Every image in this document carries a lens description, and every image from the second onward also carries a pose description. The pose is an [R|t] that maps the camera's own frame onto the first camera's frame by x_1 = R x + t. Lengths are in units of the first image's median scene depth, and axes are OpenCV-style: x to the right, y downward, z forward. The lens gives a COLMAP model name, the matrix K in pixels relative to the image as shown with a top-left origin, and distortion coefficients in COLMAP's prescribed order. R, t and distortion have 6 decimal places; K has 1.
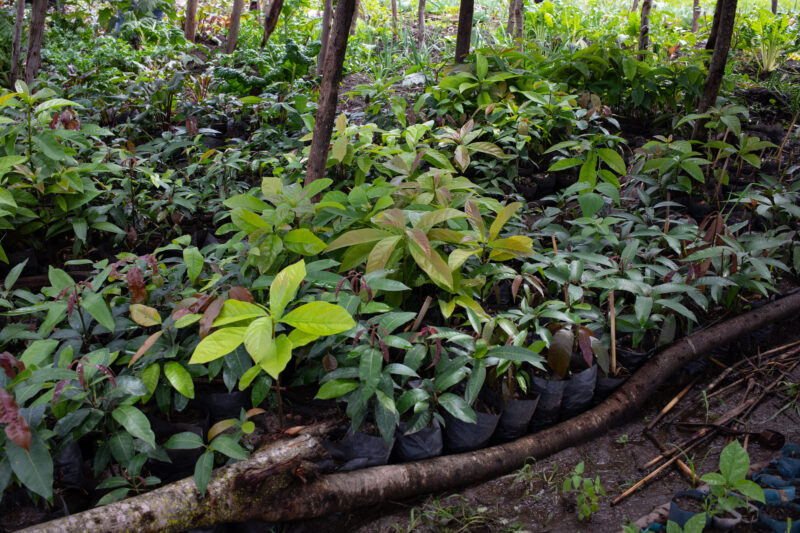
lens RADIAL K [[917.5, 0, 399.7], [0, 917.5, 265.6], [0, 0, 1]] dist [-0.014240, 0.000000]
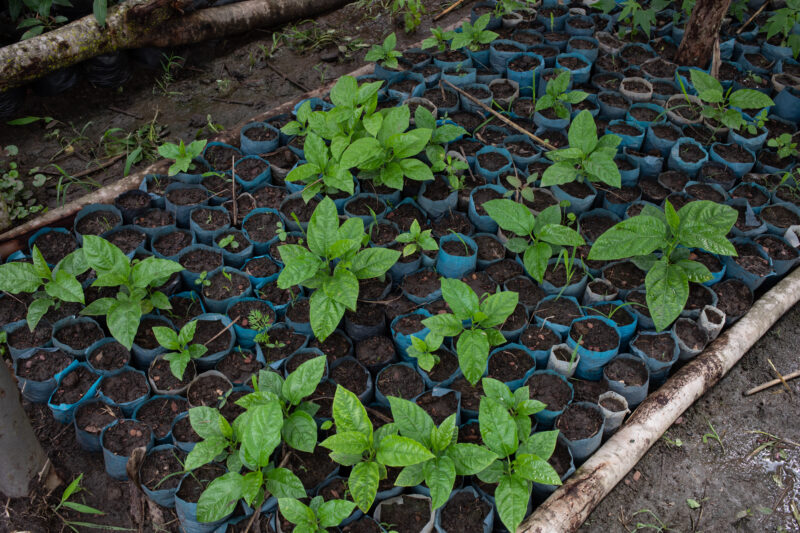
lens RADIAL K [[917.5, 0, 401.0], [0, 917.5, 266.2], [0, 0, 1]] dist [-0.014240, 0.000000]
pose [[0.991939, -0.094916, 0.083958, 0.056610], [0.048737, 0.897338, 0.438644, 0.008654], [-0.116973, -0.431016, 0.894730, -0.324784]]
